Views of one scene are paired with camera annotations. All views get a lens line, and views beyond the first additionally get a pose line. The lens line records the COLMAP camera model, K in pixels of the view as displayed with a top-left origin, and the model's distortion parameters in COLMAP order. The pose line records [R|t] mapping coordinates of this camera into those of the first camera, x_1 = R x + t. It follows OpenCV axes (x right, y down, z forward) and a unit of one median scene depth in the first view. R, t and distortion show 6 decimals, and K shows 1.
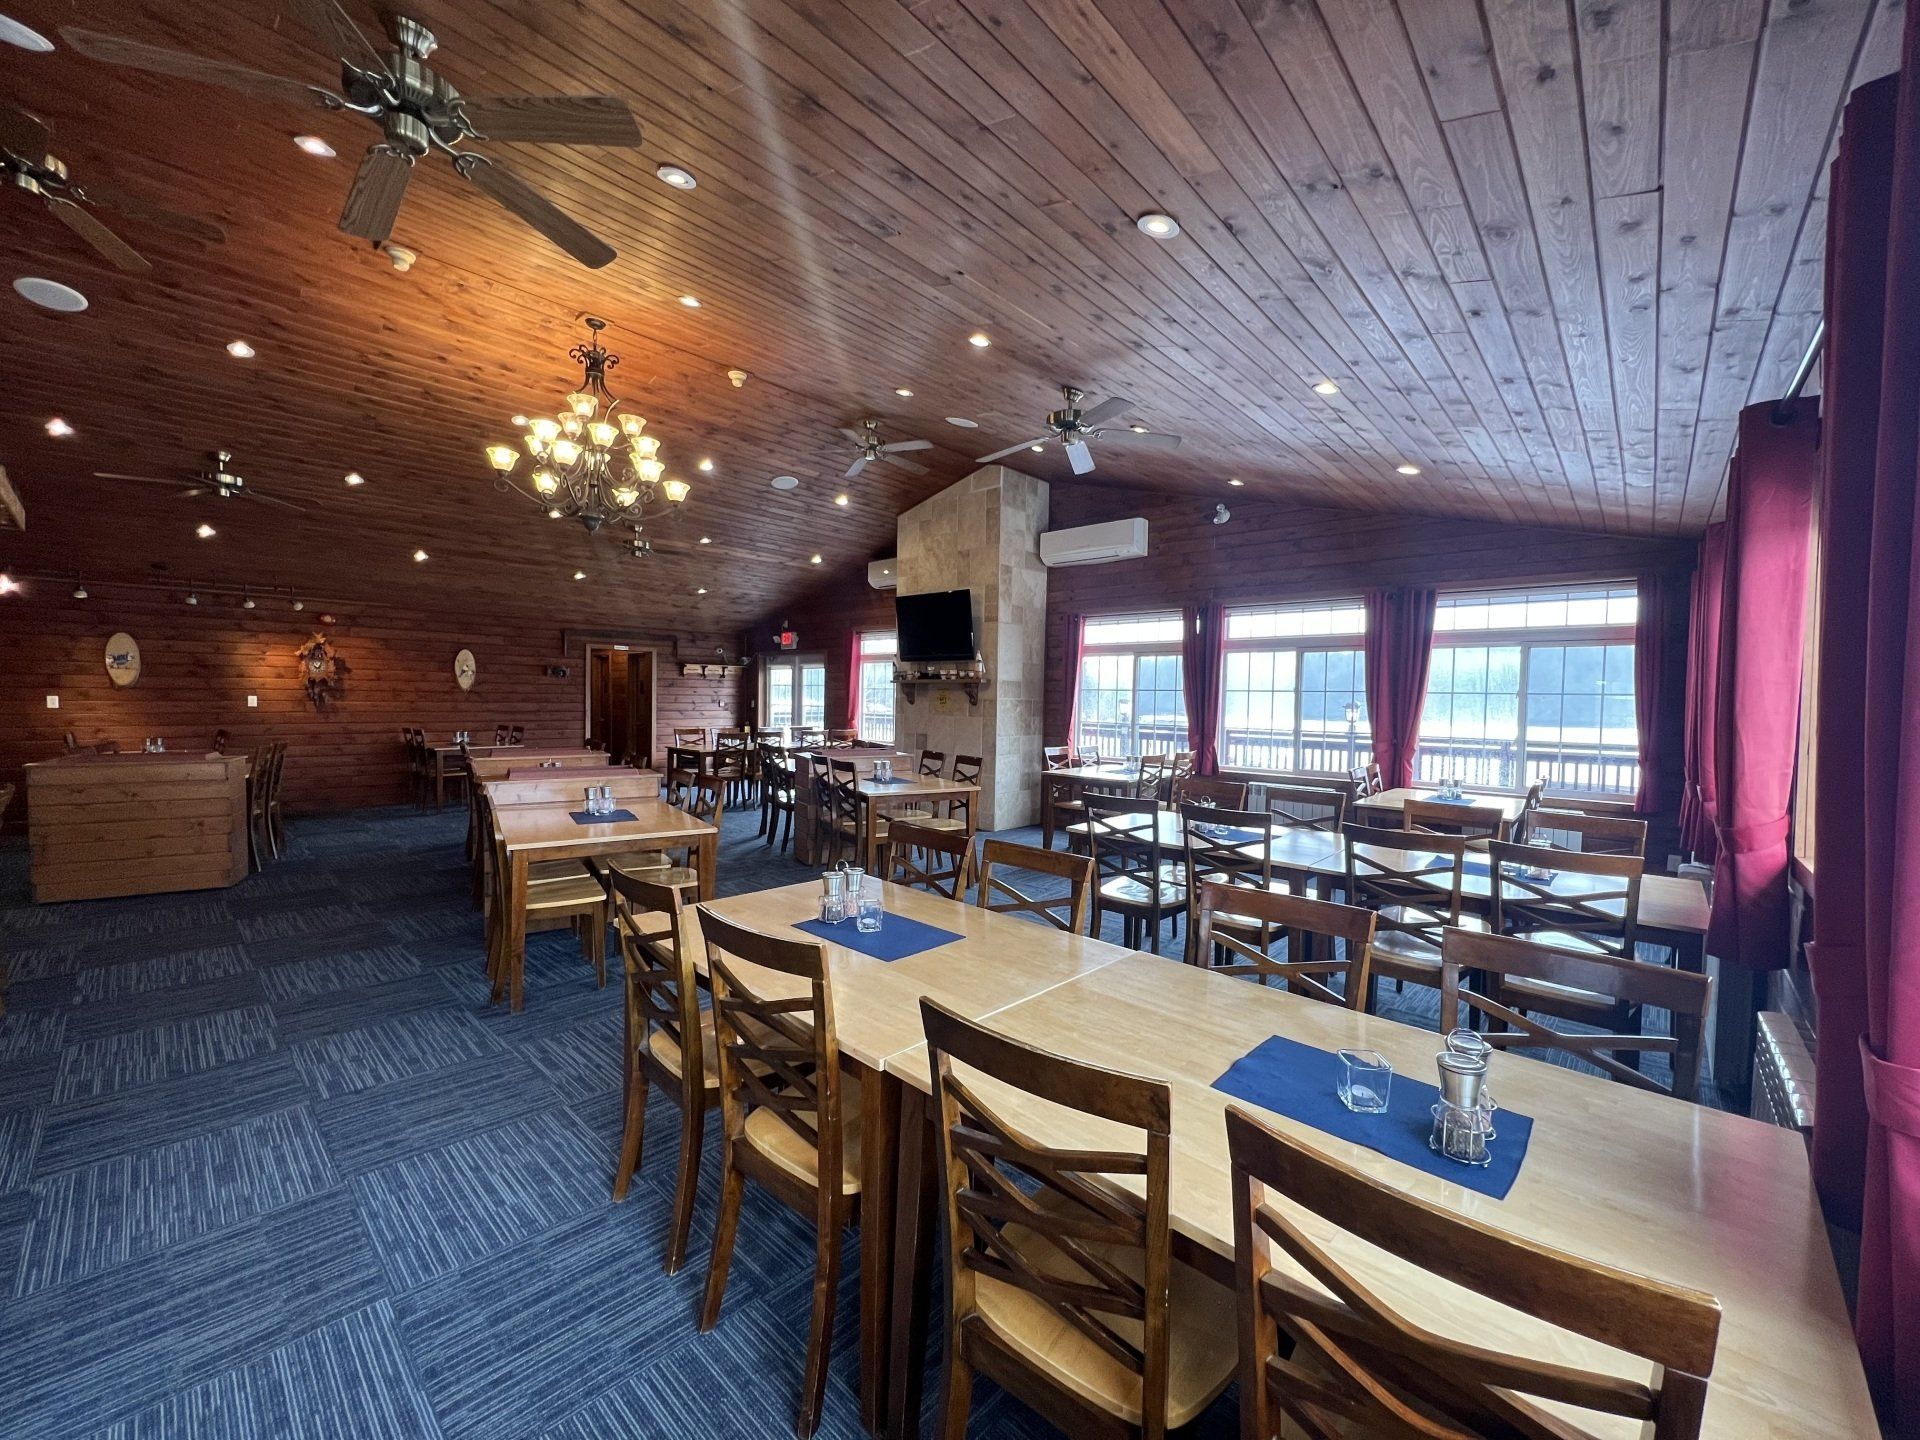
lens RADIAL K [[764.1, 0, 966.2], [0, 764.1, 723.8], [0, 0, 1]] dist [-0.002948, -0.000011]
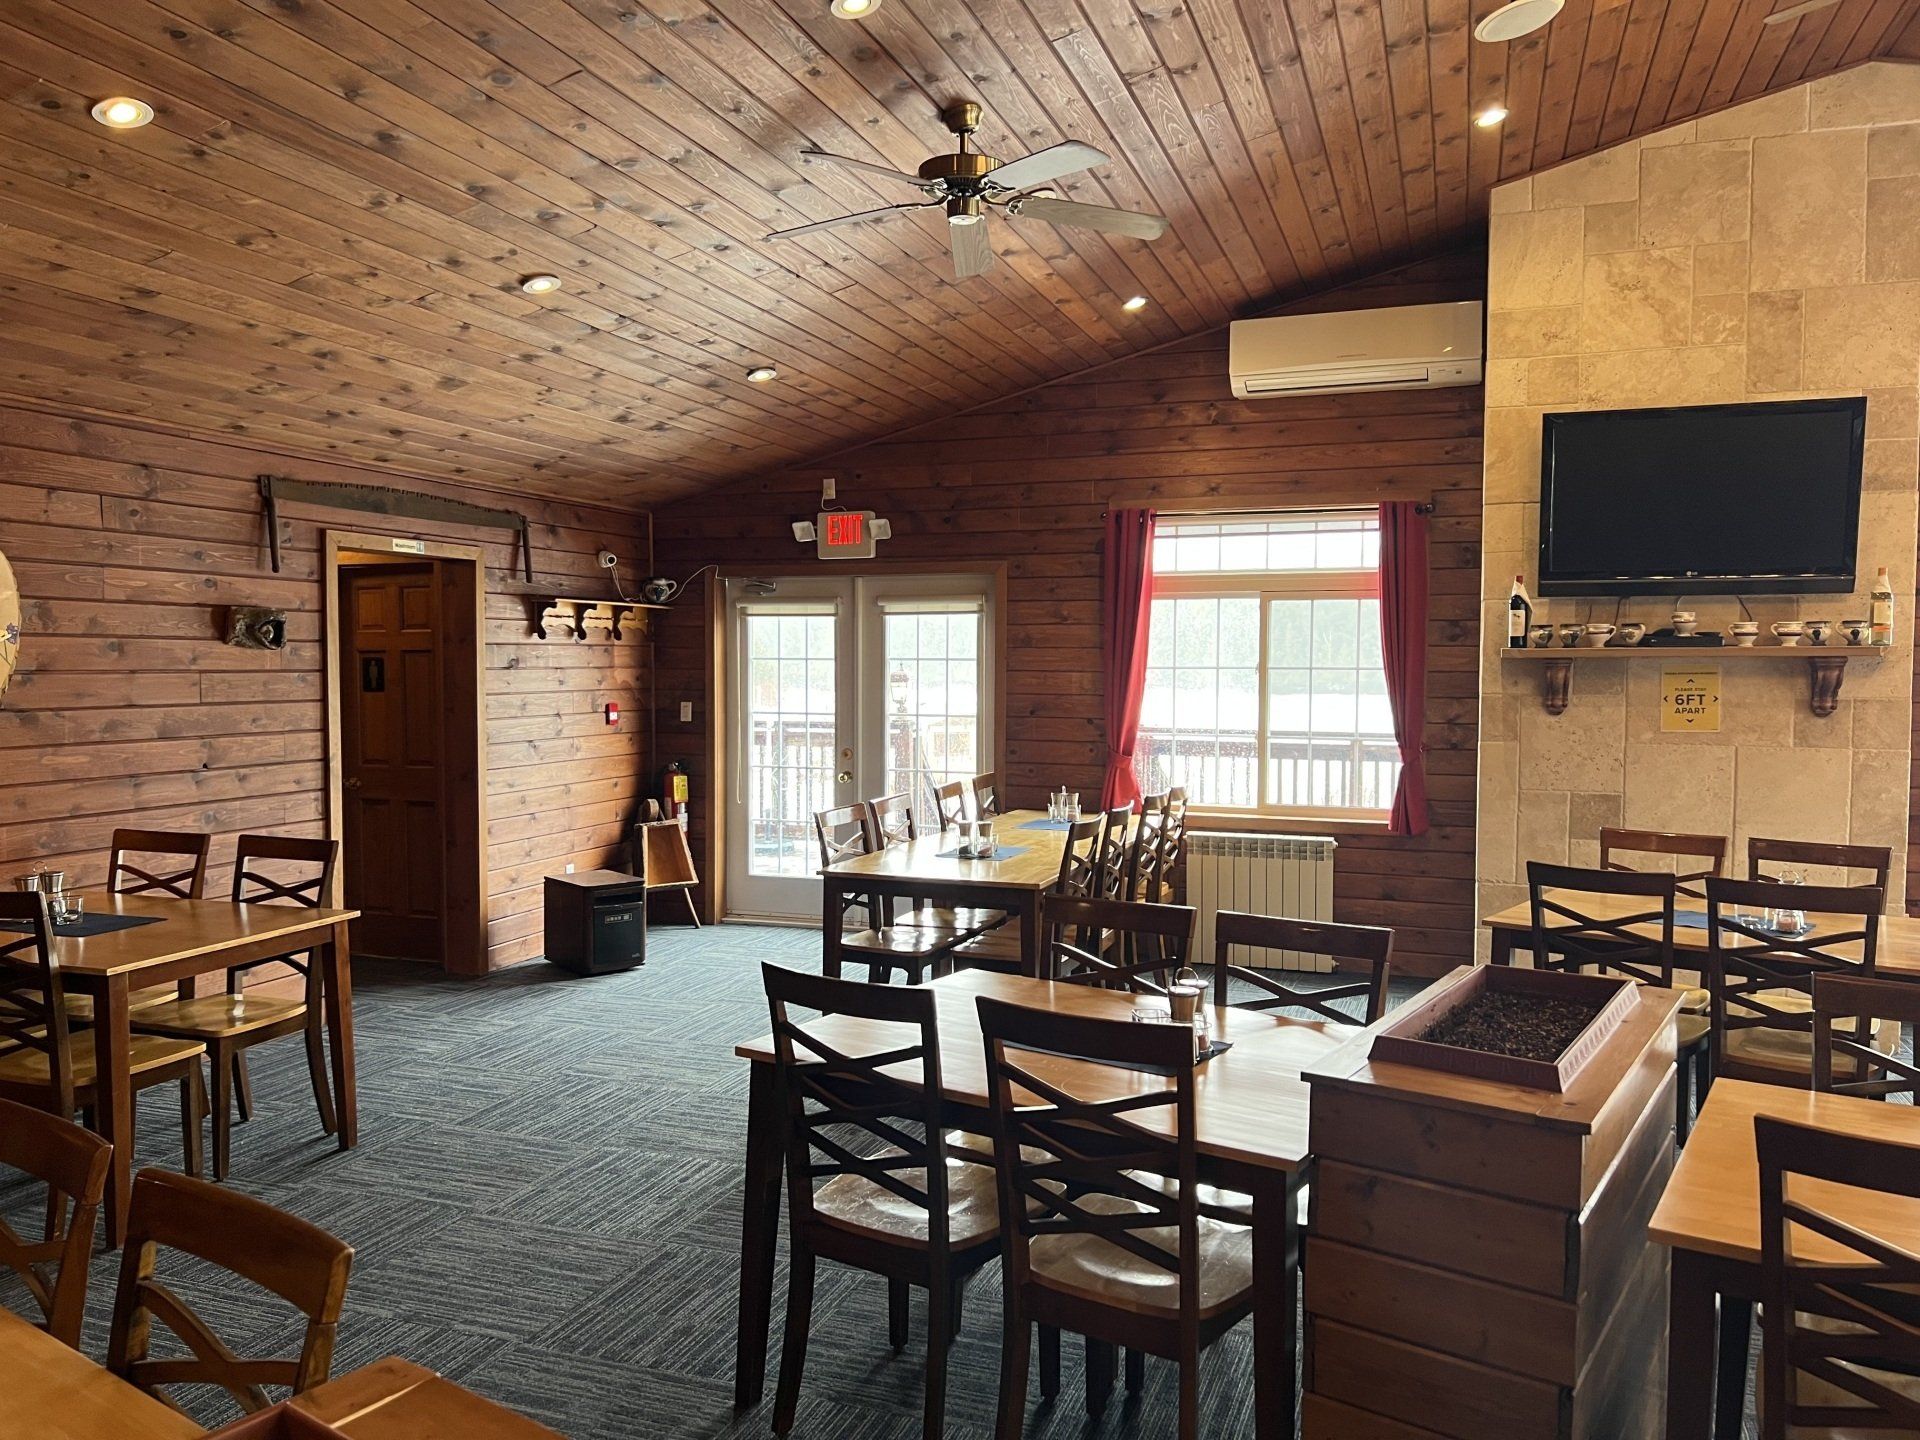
lens RADIAL K [[1443.9, 0, 962.0], [0, 1443.9, 728.0], [0, 0, 1]] dist [0.049072, -0.056531]
pose [[0.921629, -0.033441, 0.386628, -0.549485], [0.027519, 0.999404, 0.020845, -0.037840], [-0.387095, -0.008572, 0.922000, 0.430261]]
